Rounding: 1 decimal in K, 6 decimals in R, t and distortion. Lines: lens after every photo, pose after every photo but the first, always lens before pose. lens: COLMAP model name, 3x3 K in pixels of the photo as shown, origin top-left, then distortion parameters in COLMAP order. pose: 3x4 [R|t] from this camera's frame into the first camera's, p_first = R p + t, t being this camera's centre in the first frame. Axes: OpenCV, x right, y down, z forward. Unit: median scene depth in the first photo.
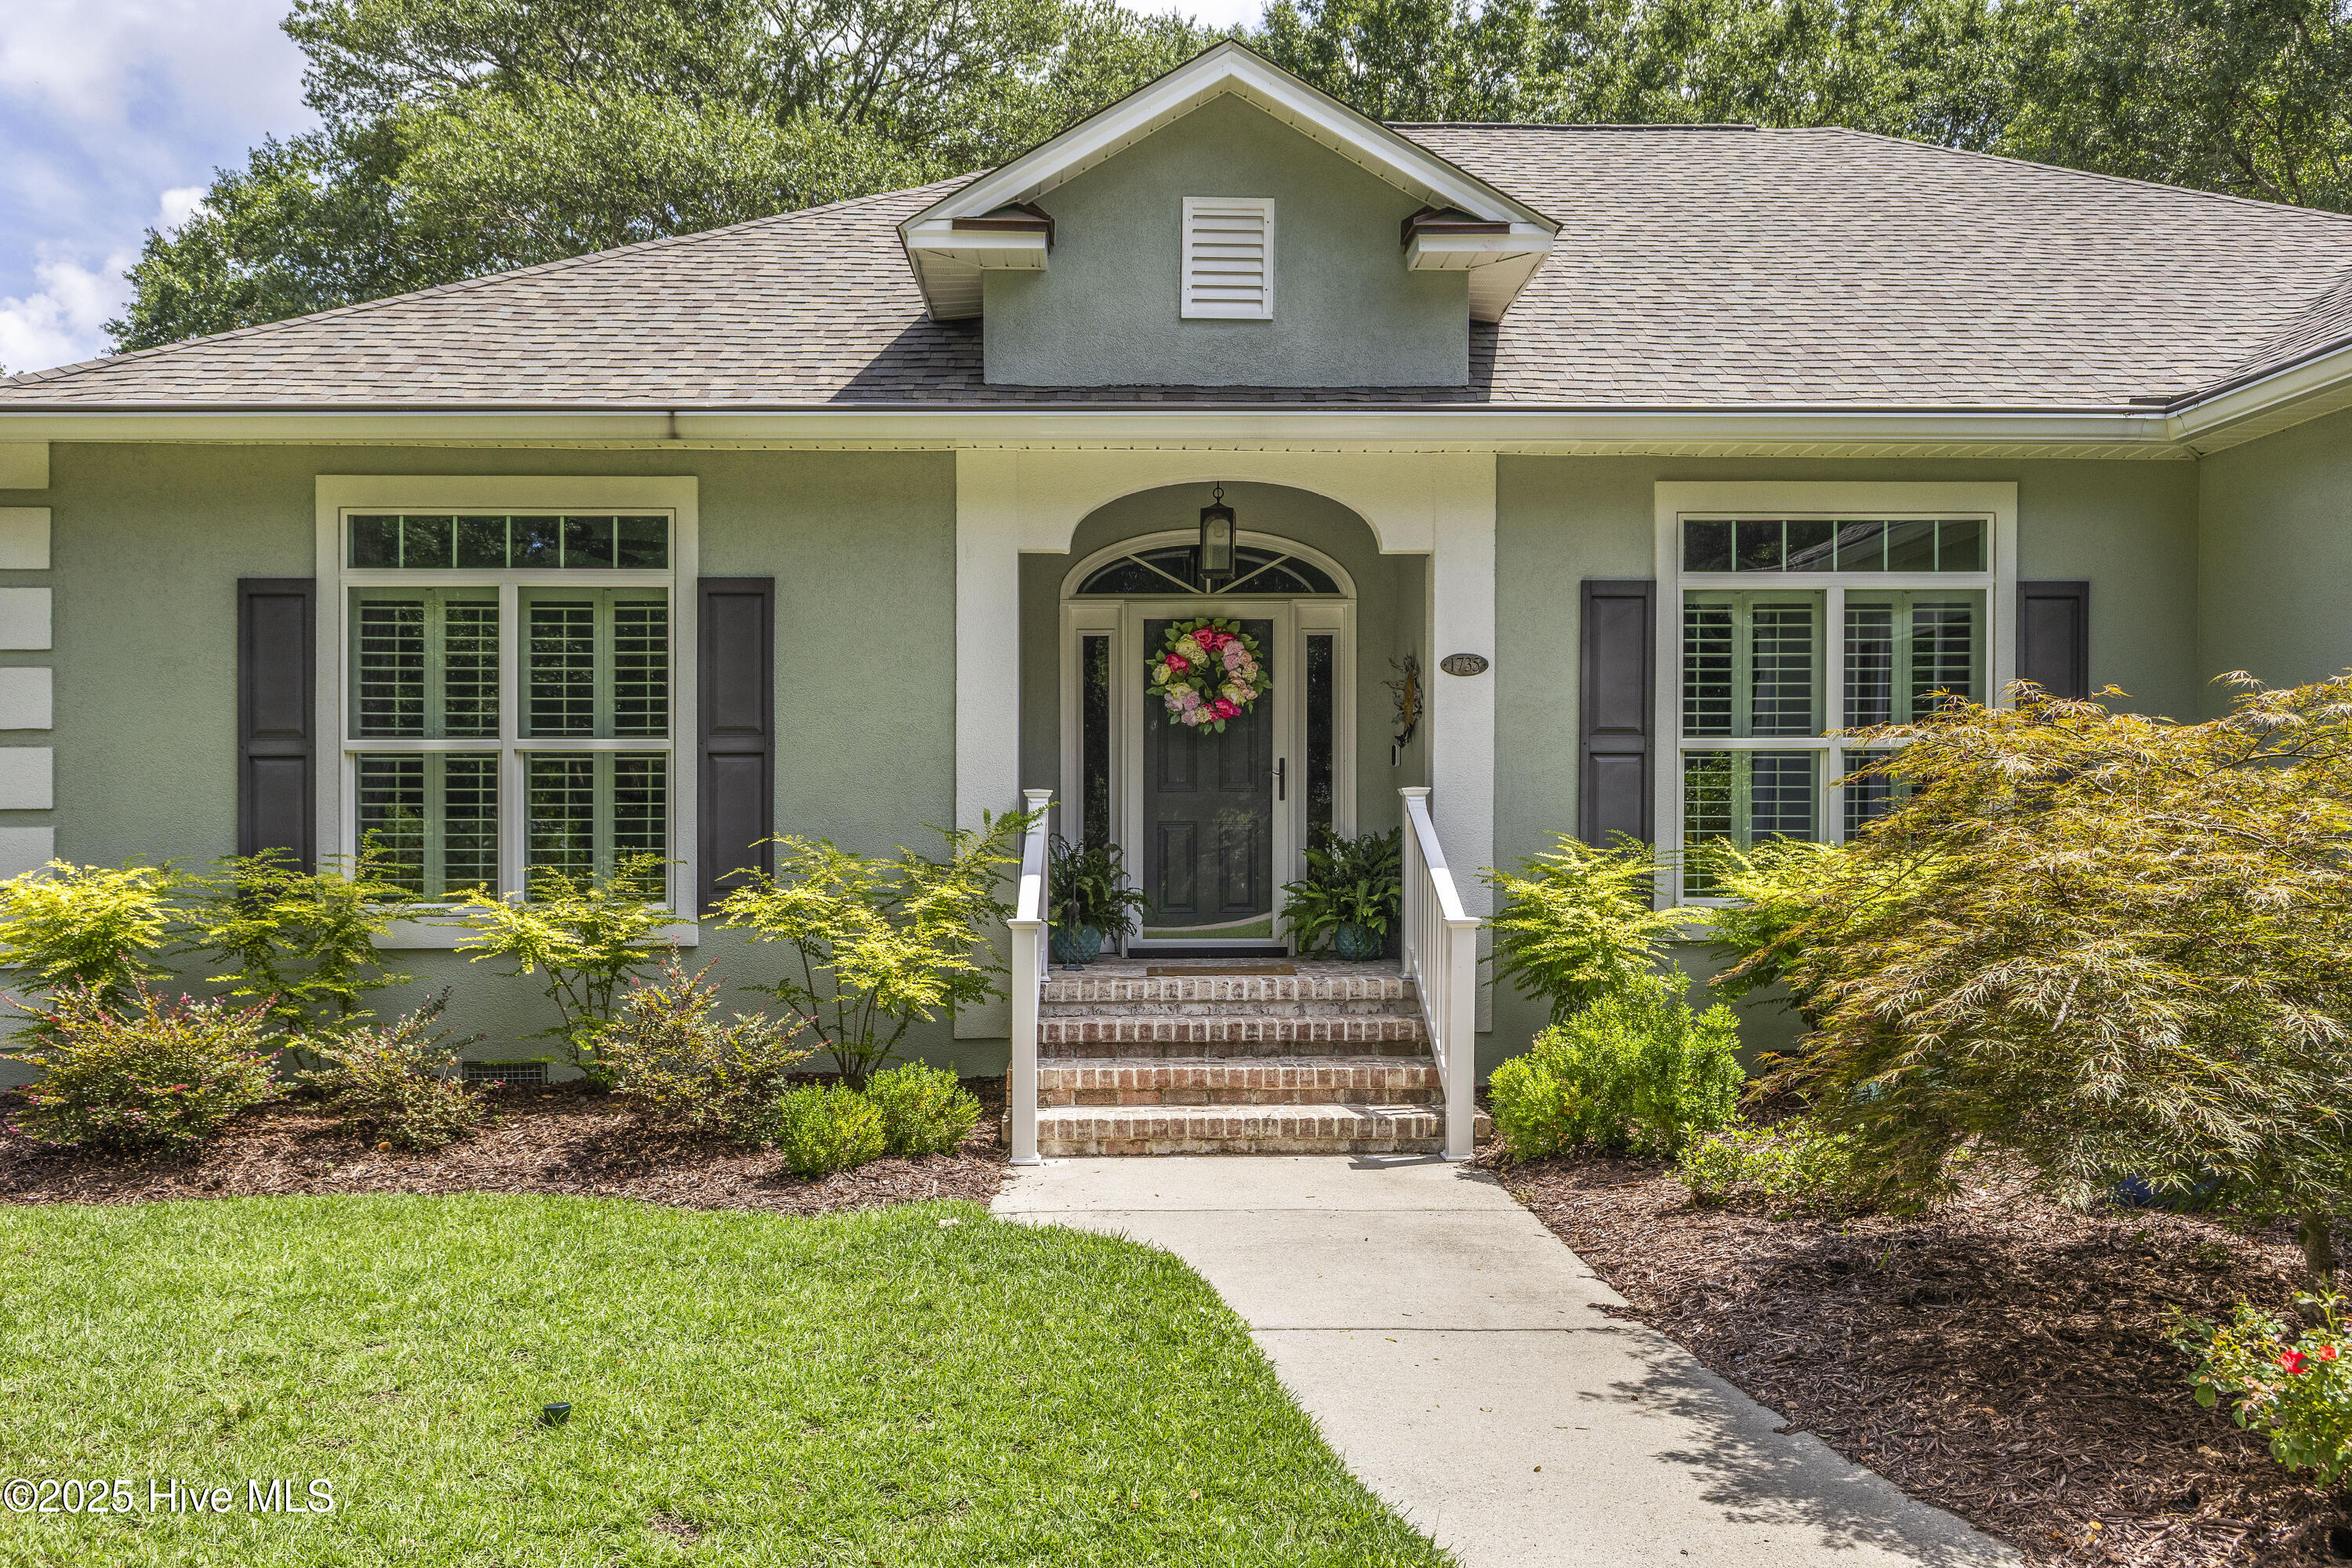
lens RADIAL K [[1938.6, 0, 1158.8], [0, 1938.6, 854.7], [0, 0, 1]] dist [-0.008132, 0.001766]
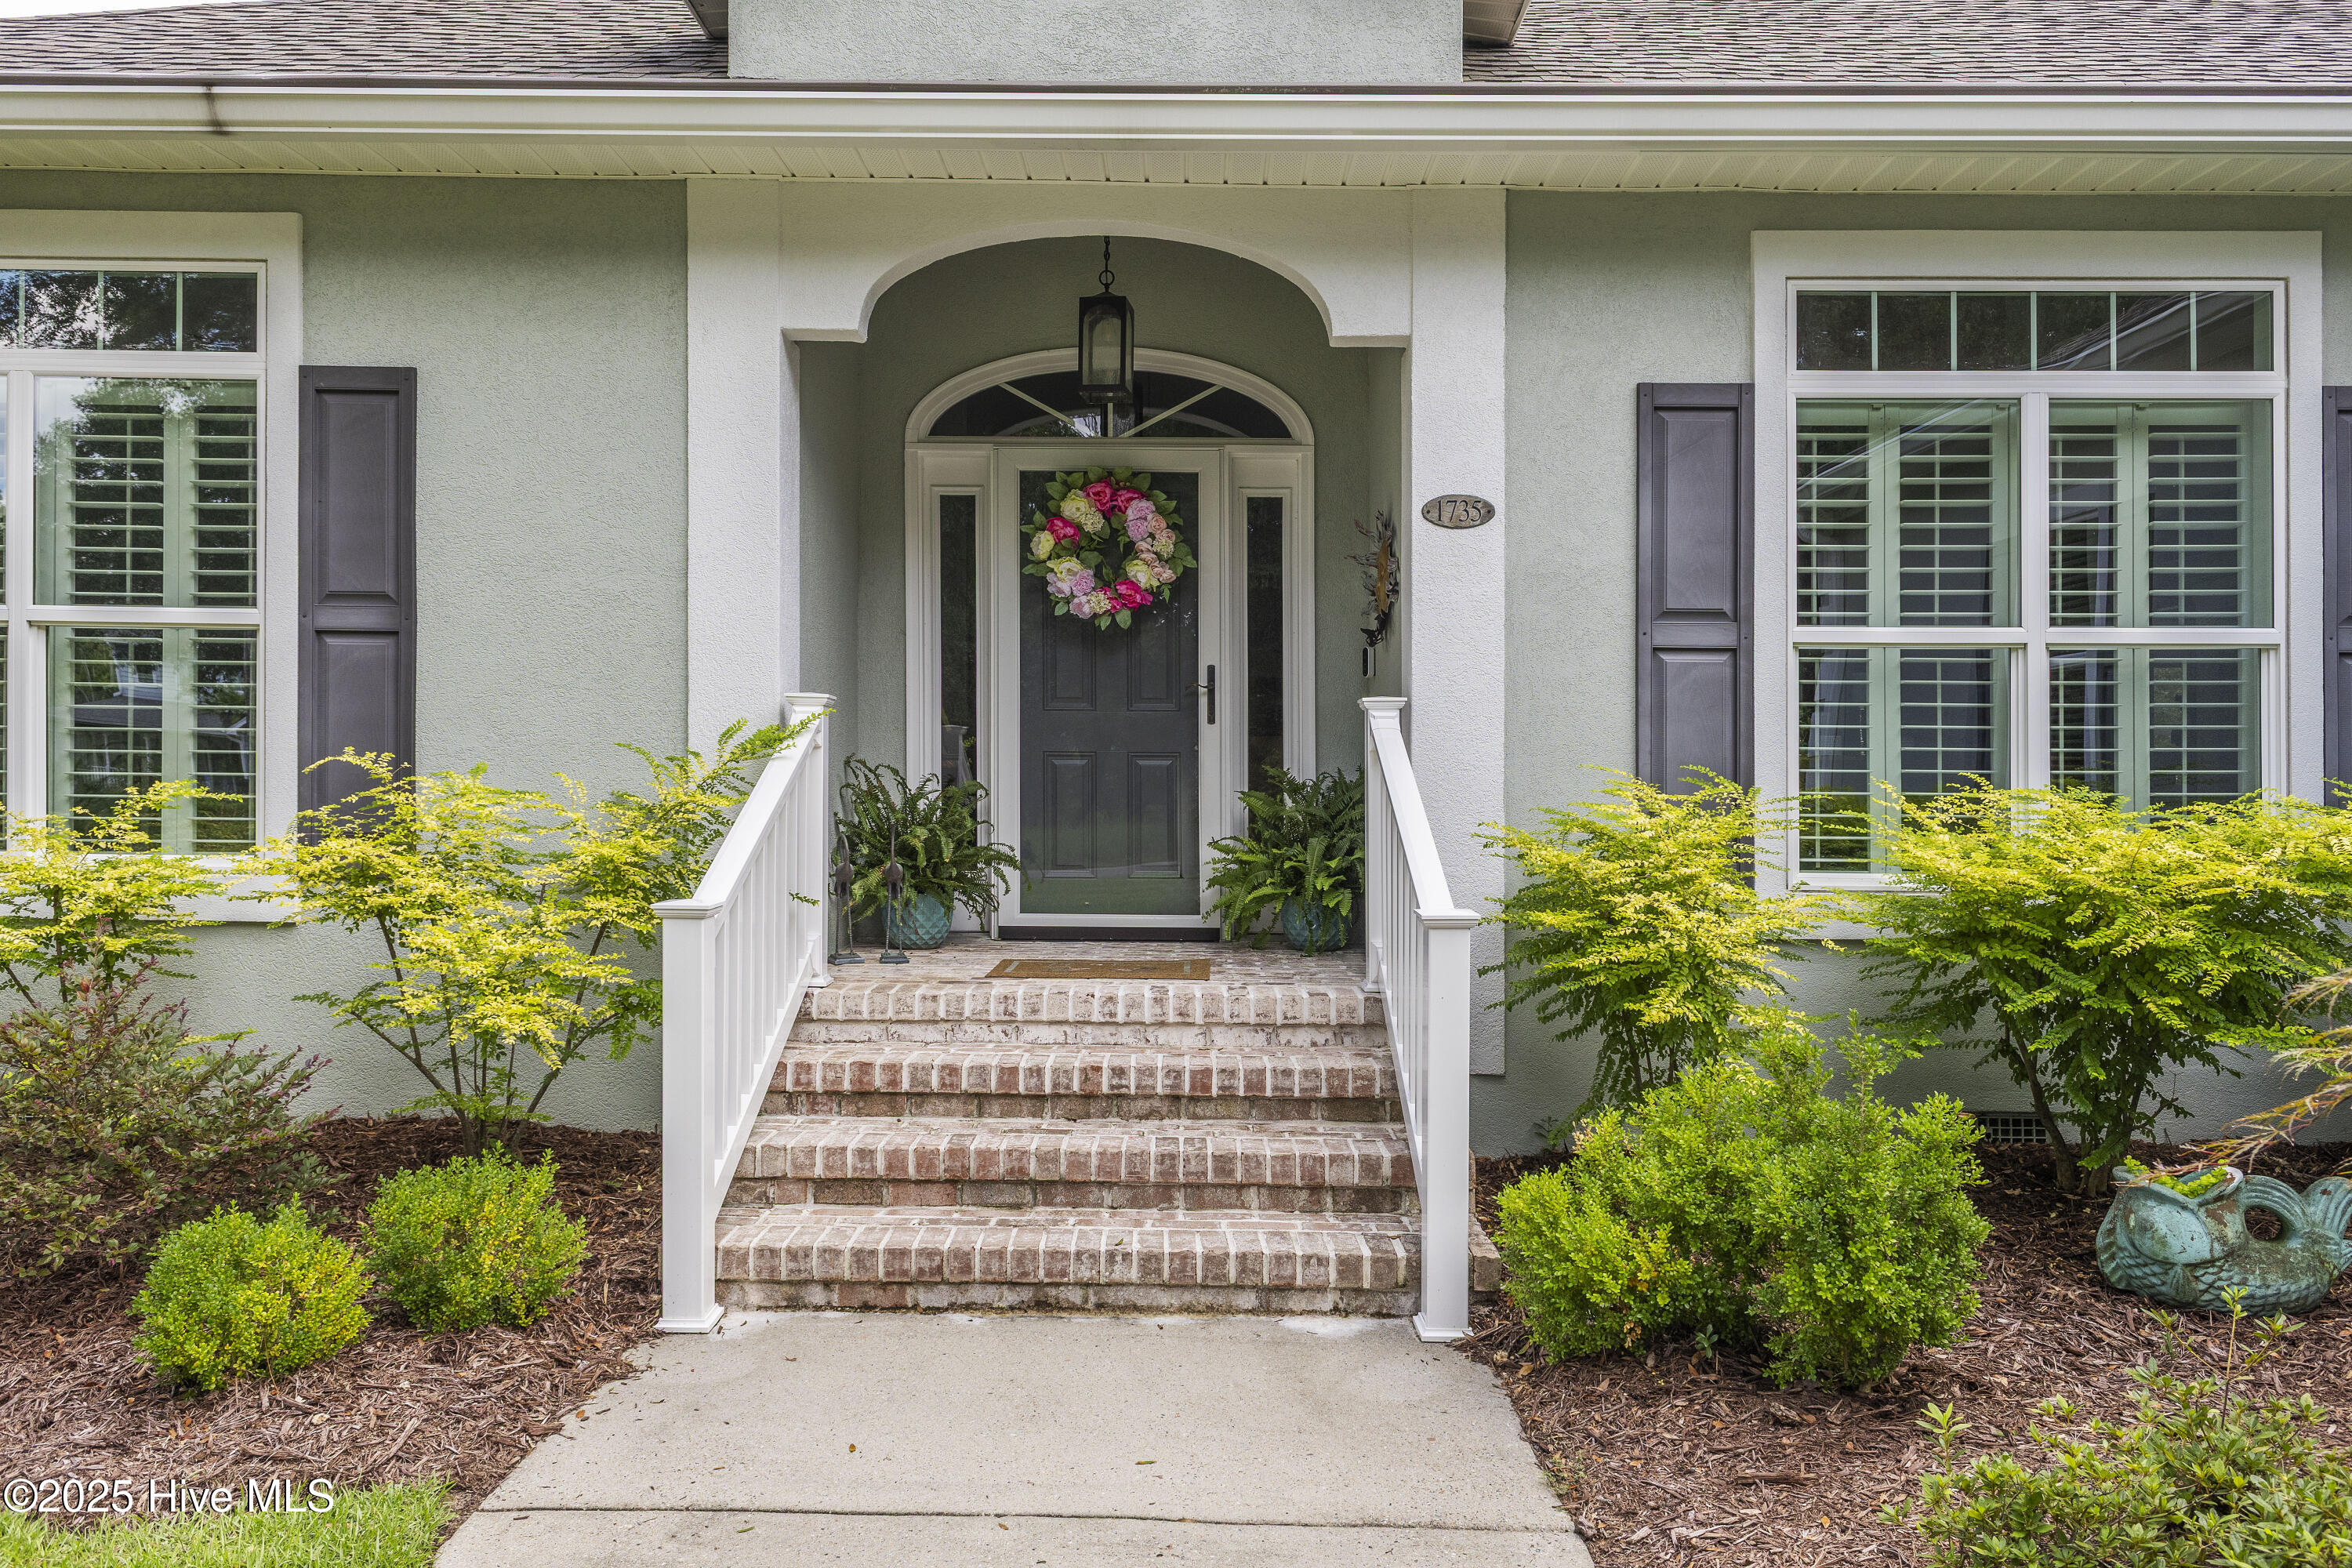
lens RADIAL K [[1674.1, 0, 1181.8], [0, 1674.1, 665.8], [0, 0, 1]] dist [0.031252, -0.003519]
pose [[0.999662, 0.012277, -0.022908, 0.077763], [-0.014125, 0.996507, -0.082310, 0.002328], [0.021818, 0.082606, 0.996343, 0.438178]]
